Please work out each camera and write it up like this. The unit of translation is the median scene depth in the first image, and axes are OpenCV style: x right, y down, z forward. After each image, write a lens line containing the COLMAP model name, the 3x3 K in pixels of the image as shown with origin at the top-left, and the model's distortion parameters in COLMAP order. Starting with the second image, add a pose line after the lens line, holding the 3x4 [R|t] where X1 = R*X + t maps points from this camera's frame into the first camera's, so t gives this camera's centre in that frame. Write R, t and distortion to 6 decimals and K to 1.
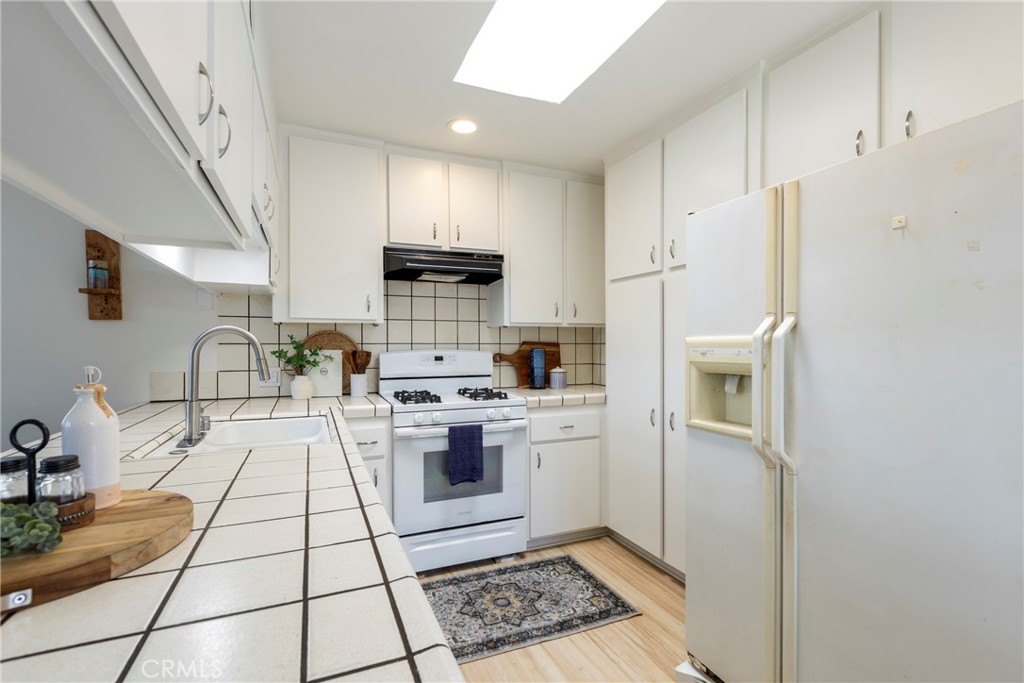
lens RADIAL K [[471.1, 0, 489.2], [0, 471.1, 344.9], [0, 0, 1]] dist [0.002211, 0.000318]
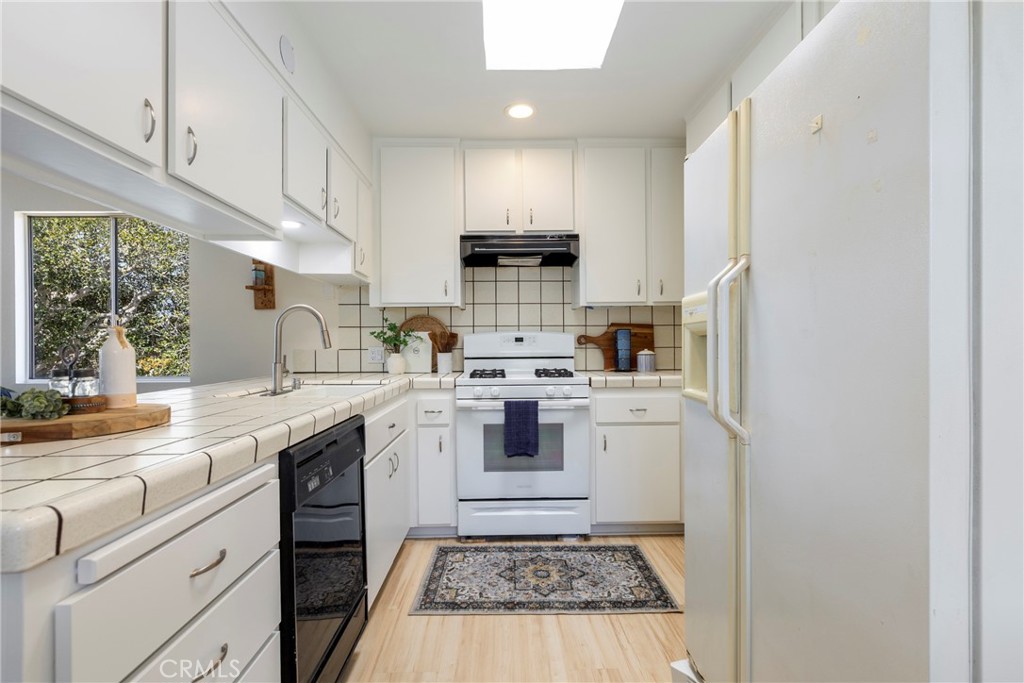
lens RADIAL K [[471.1, 0, 489.2], [0, 471.1, 344.9], [0, 0, 1]] dist [0.002211, 0.000318]
pose [[0.924886, -0.001345, -0.380243, 0.261175], [0.001830, 0.999998, 0.000914, 0.045117], [0.380241, -0.001541, 0.924886, 0.018305]]
